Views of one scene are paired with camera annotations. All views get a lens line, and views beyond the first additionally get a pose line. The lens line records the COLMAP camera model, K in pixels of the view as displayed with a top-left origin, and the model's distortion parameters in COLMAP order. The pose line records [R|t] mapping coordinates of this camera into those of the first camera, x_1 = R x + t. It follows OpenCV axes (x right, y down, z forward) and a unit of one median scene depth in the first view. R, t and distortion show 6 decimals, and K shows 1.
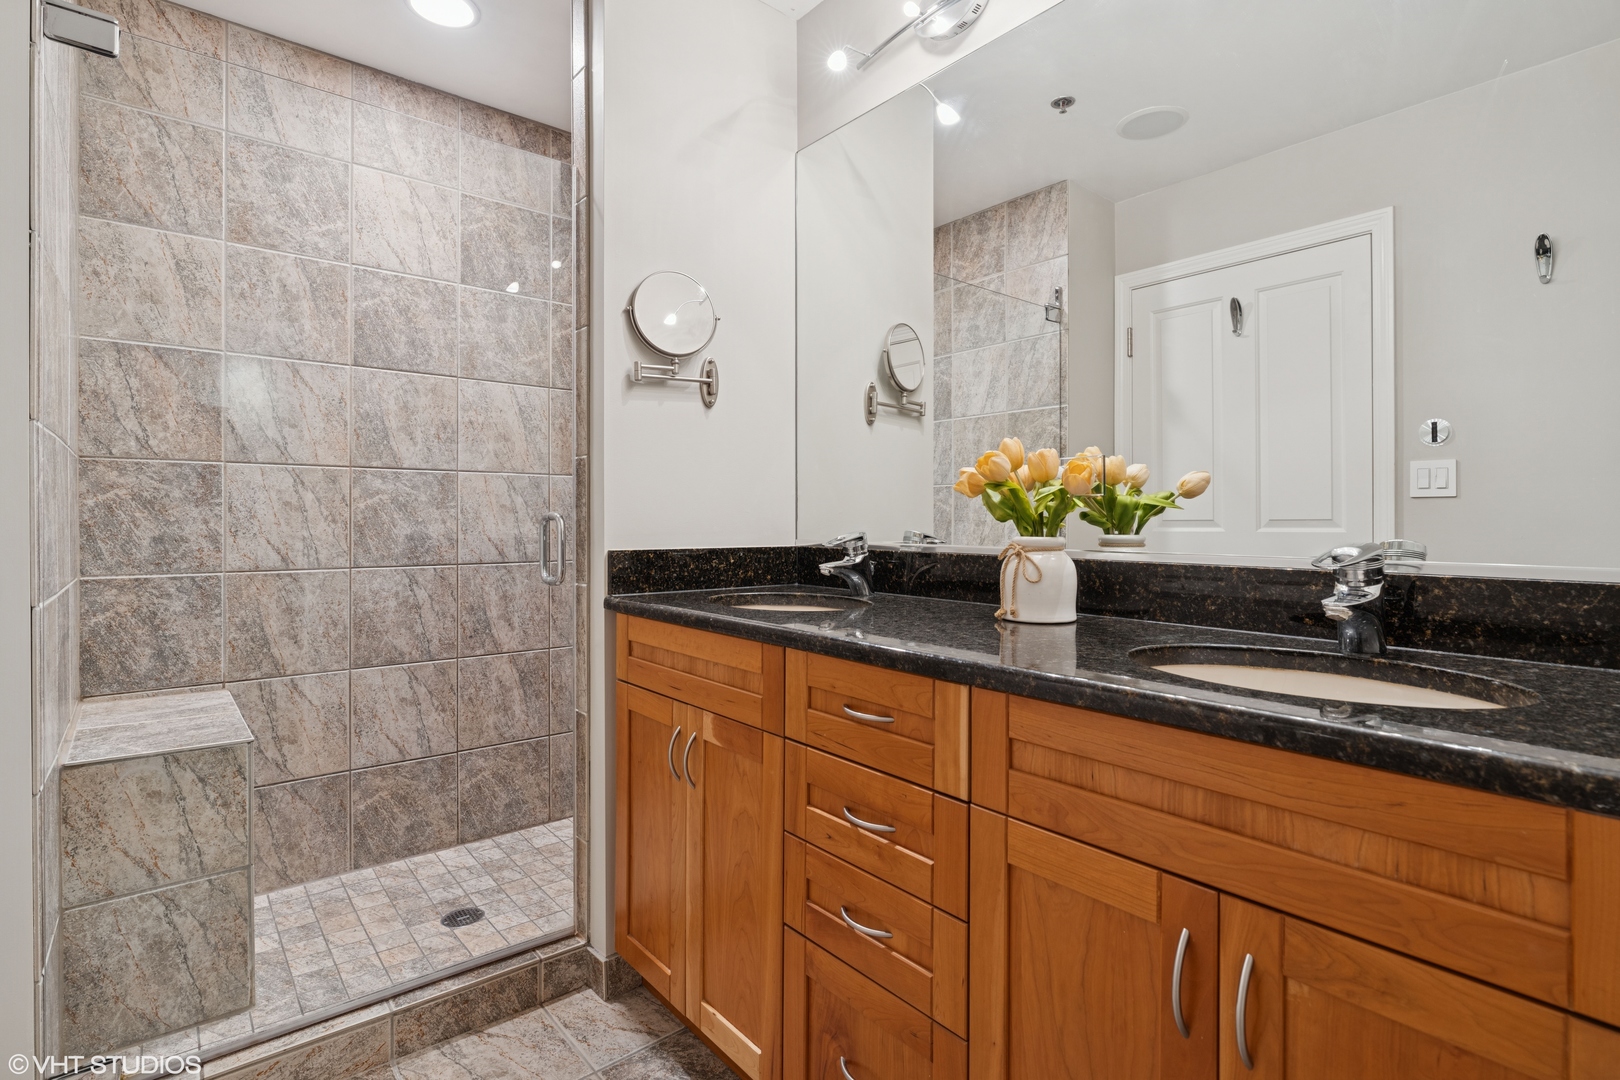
lens RADIAL K [[780.1, 0, 811.2], [0, 780.1, 527.3], [0, 0, 1]] dist [-0.000101, 0.000005]
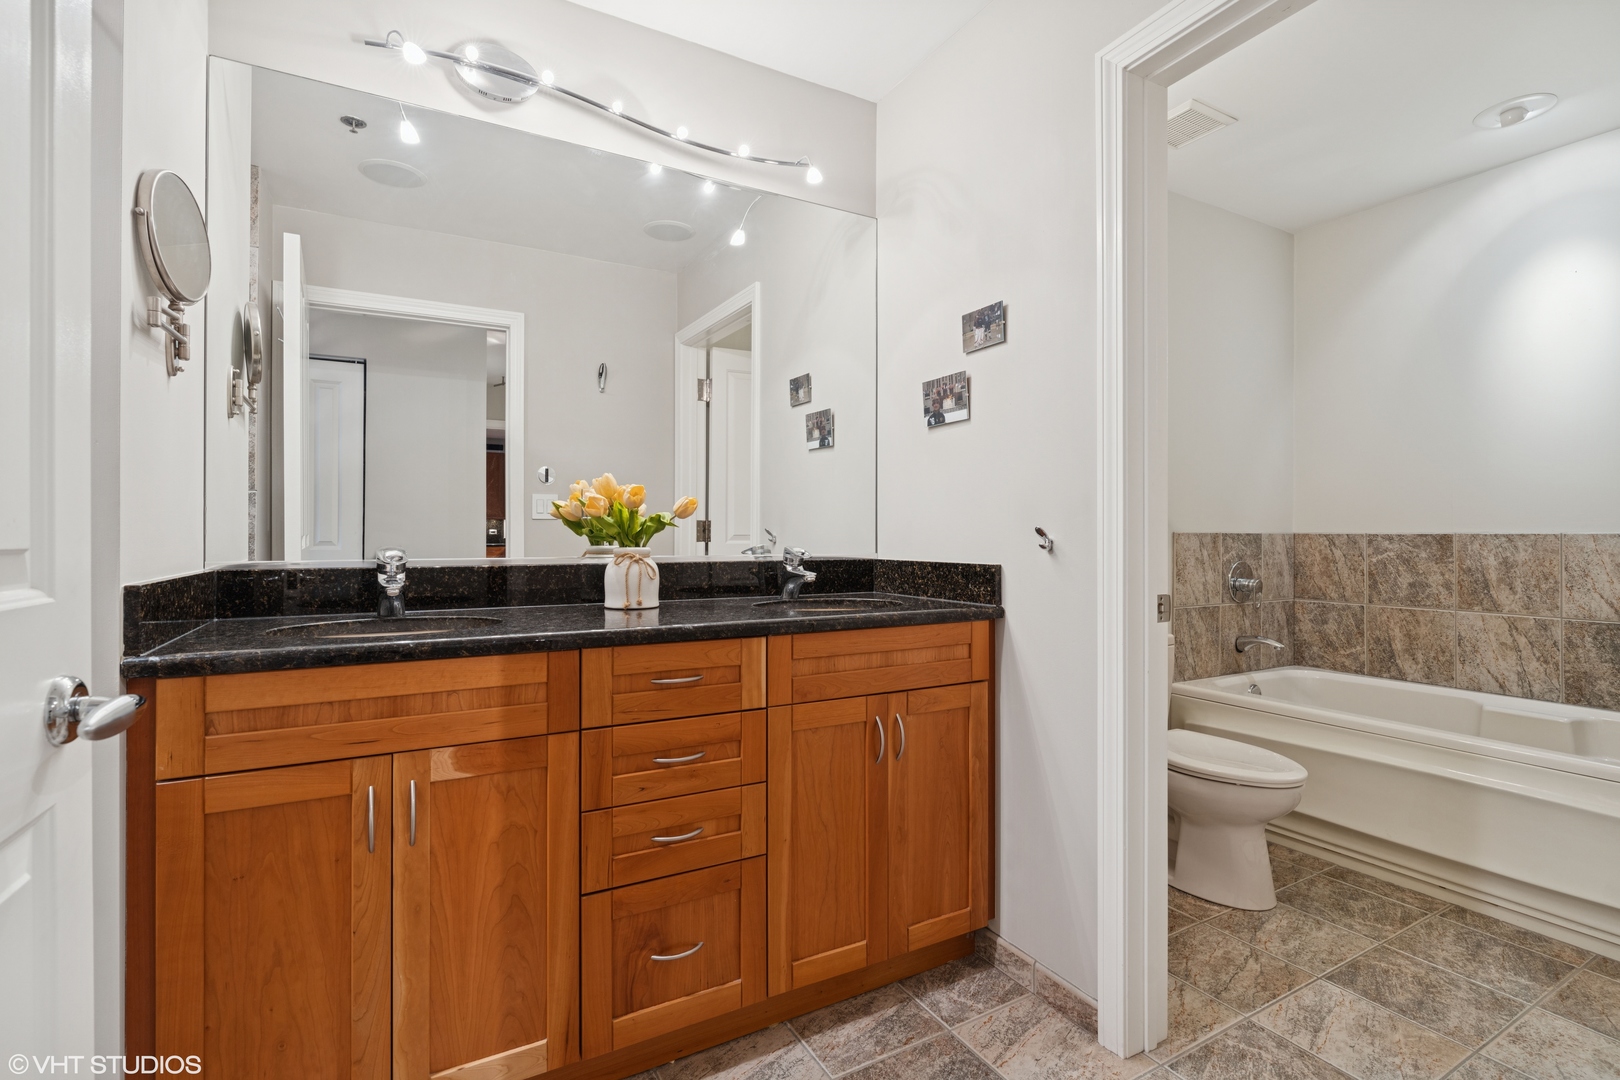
lens RADIAL K [[738.9, 0, 811.8], [0, 738.9, 536.7], [0, 0, 1]] dist [-0.004976, 0.003325]
pose [[0.186076, -0.003325, 0.982530, -1.019162], [0.007260, 0.999972, 0.002009, -0.008569], [-0.982509, 0.006759, 0.186094, 0.475347]]
